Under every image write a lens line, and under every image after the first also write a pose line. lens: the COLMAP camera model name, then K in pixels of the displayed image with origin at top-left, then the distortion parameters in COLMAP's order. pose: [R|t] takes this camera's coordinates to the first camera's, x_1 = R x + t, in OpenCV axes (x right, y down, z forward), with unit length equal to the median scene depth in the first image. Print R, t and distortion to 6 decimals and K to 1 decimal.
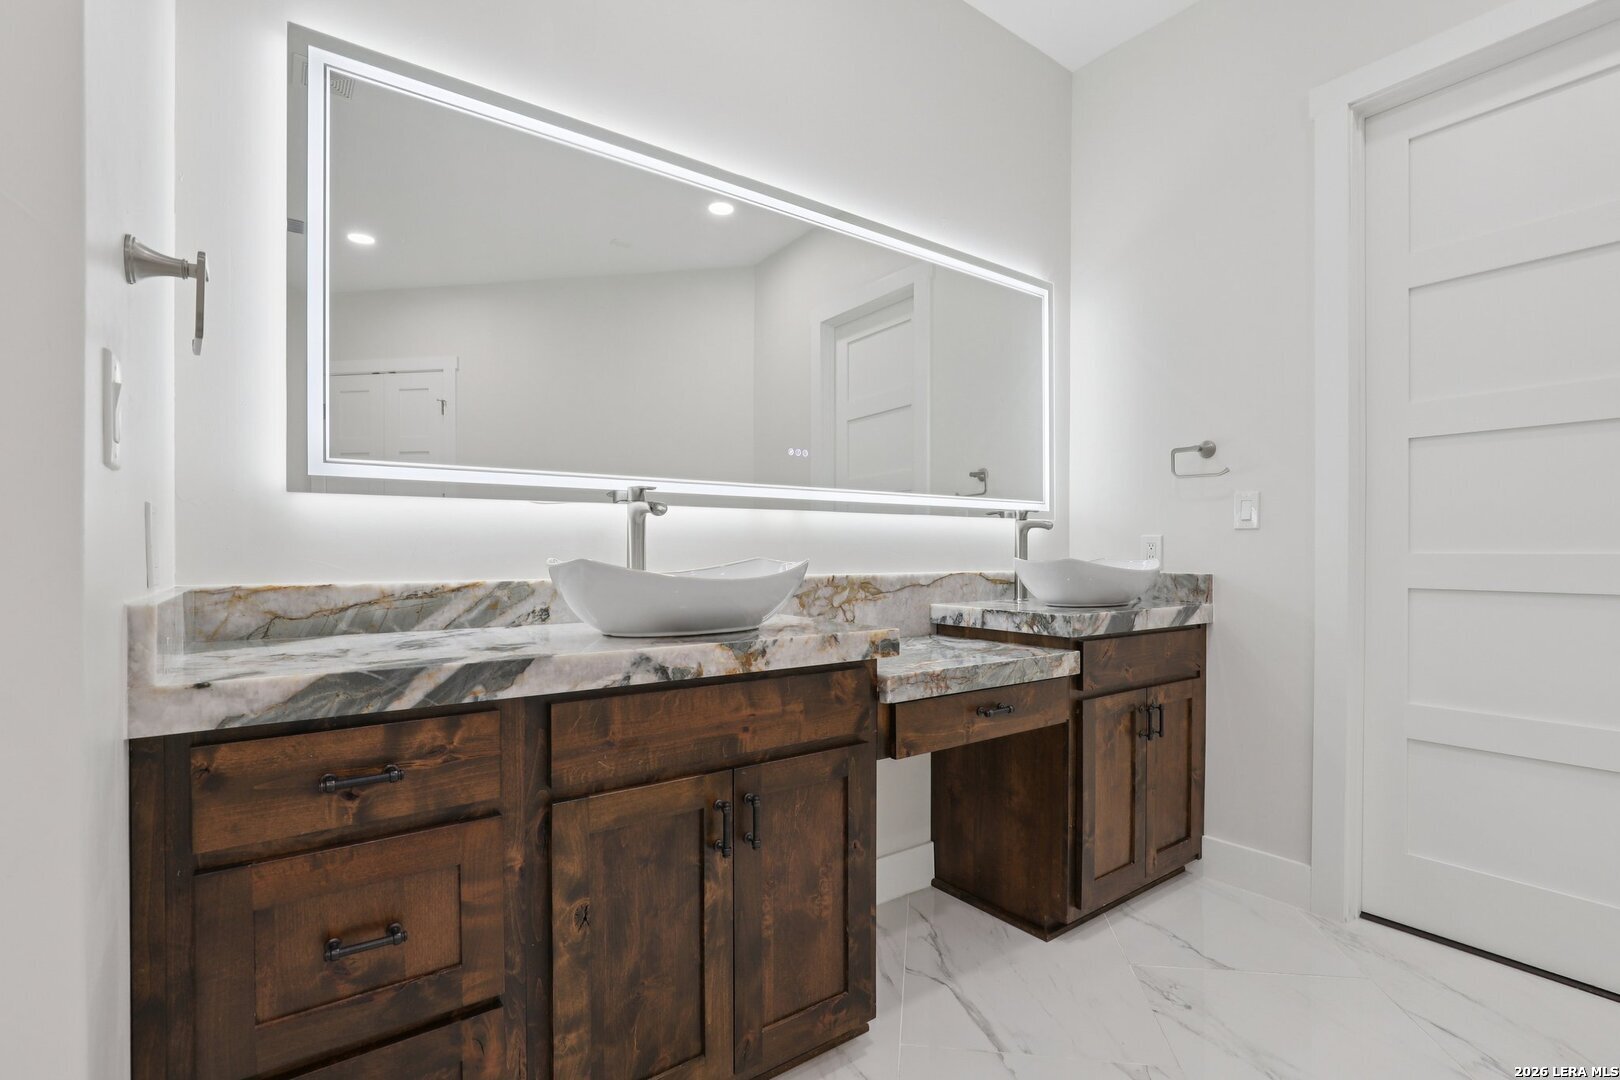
lens RADIAL K [[737.9, 0, 809.3], [0, 737.9, 554.1], [0, 0, 1]] dist [-0.018565, 0.000713]
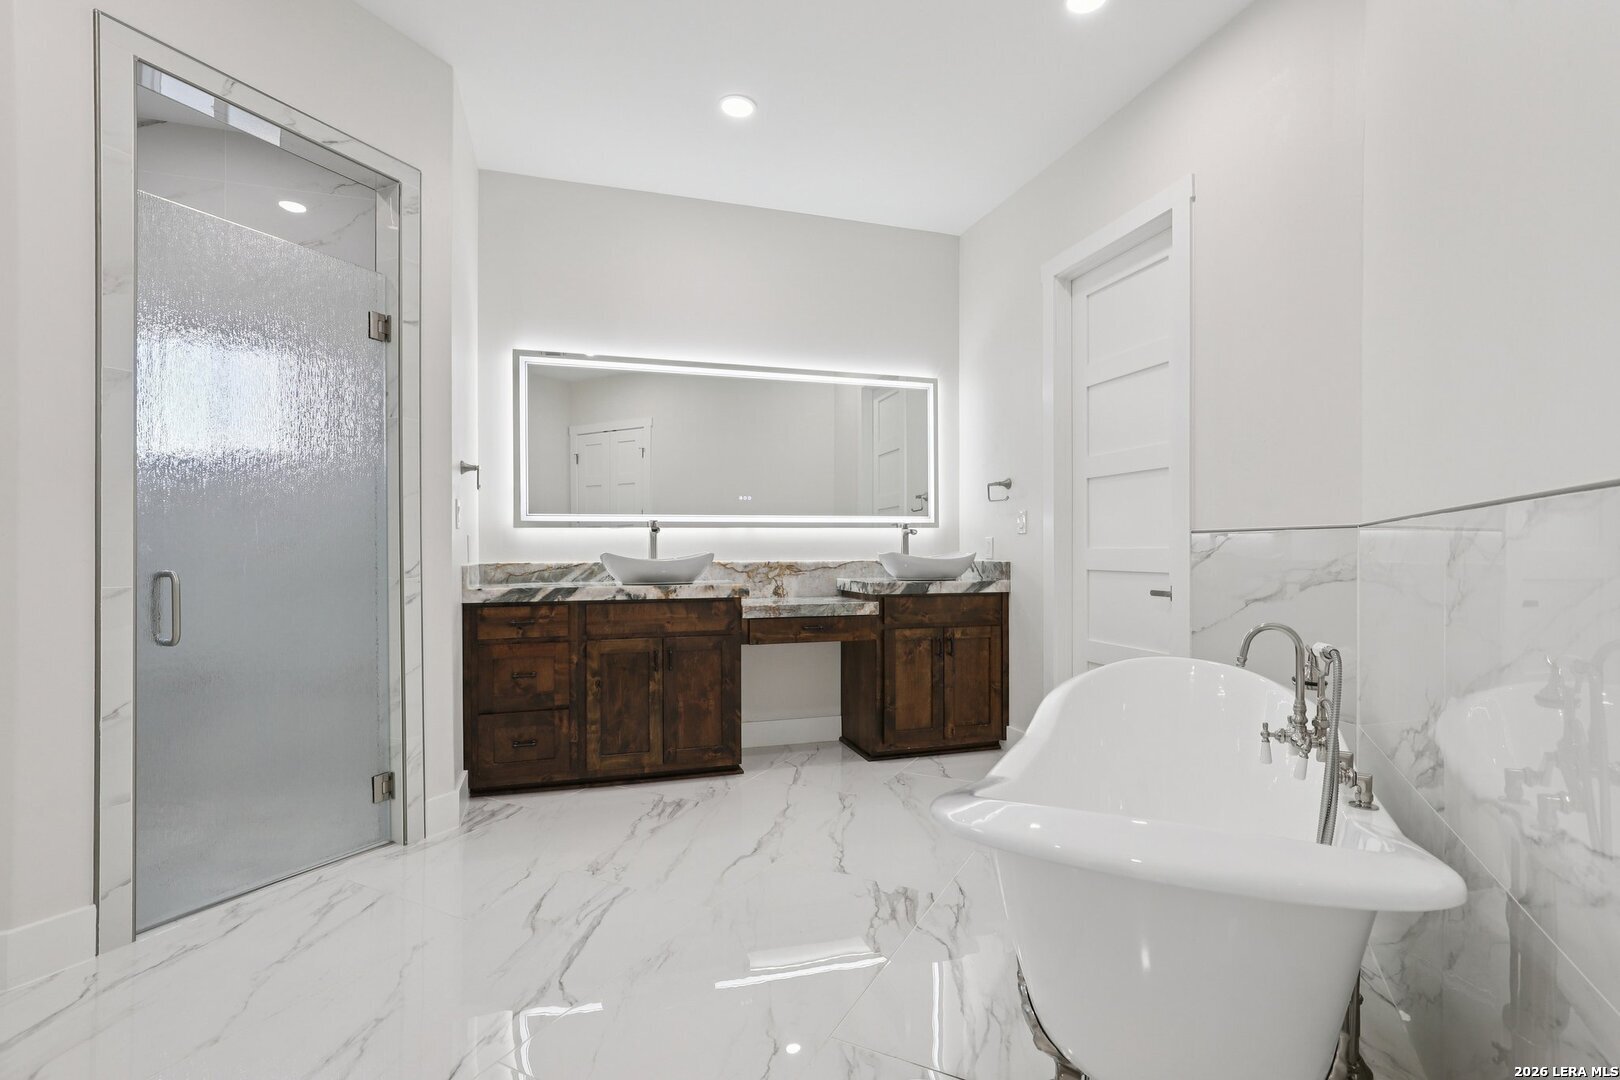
lens RADIAL K [[737.9, 0, 809.5], [0, 737.9, 543.5], [0, 0, 1]] dist [-0.018565, 0.000713]
pose [[0.945242, -0.006900, -0.326299, 1.120932], [0.004498, 0.999957, -0.008113, -0.001379], [0.326341, 0.006201, 0.945232, -1.123006]]
